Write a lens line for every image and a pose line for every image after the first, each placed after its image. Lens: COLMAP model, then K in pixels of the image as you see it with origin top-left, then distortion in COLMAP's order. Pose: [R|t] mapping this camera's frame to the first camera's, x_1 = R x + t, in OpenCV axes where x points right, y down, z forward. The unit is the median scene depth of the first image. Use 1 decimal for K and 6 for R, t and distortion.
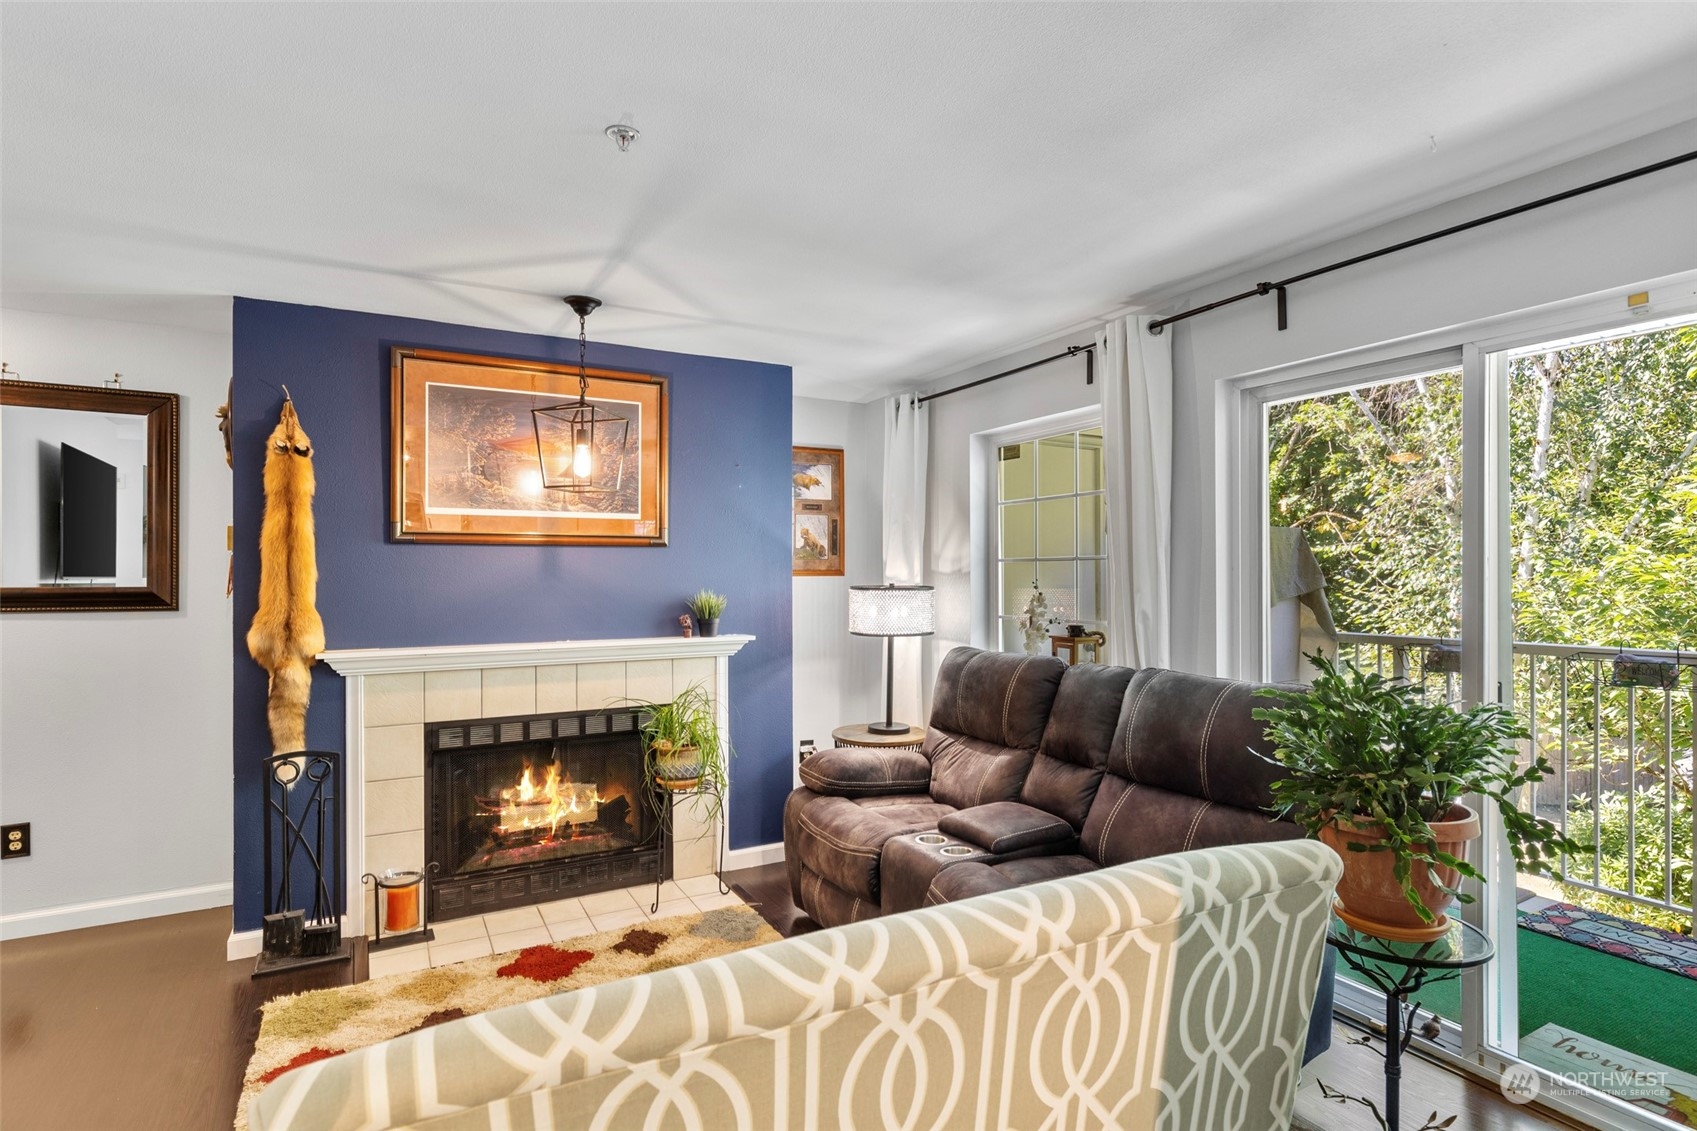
lens RADIAL K [[888.2, 0, 874.7], [0, 888.2, 571.2], [0, 0, 1]] dist [0.001659, 0.000441]
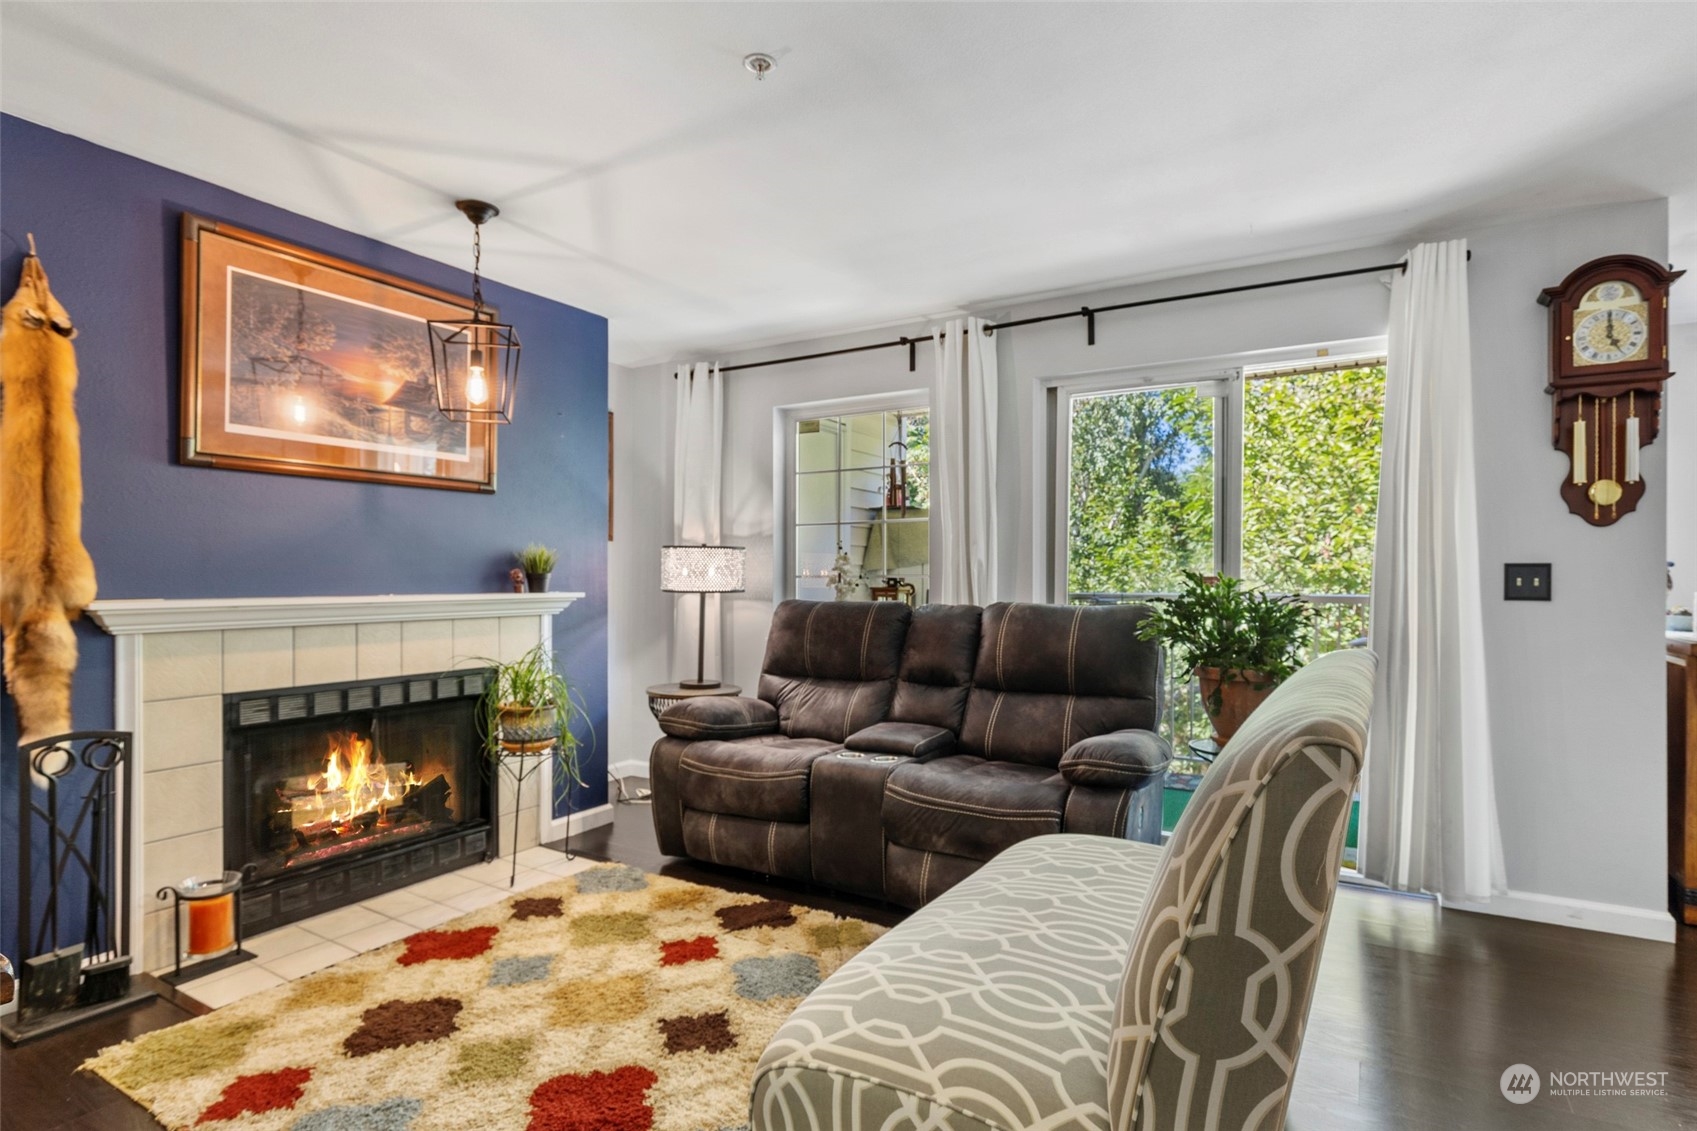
lens RADIAL K [[860.4, 0, 897.2], [0, 860.4, 577.3], [0, 0, 1]] dist [-0.000699, 0.002057]
pose [[0.861477, -0.000166, 0.507796, -0.385732], [-0.002899, 0.999982, 0.005245, 0.061536], [-0.507788, -0.005991, 0.861461, 0.028404]]
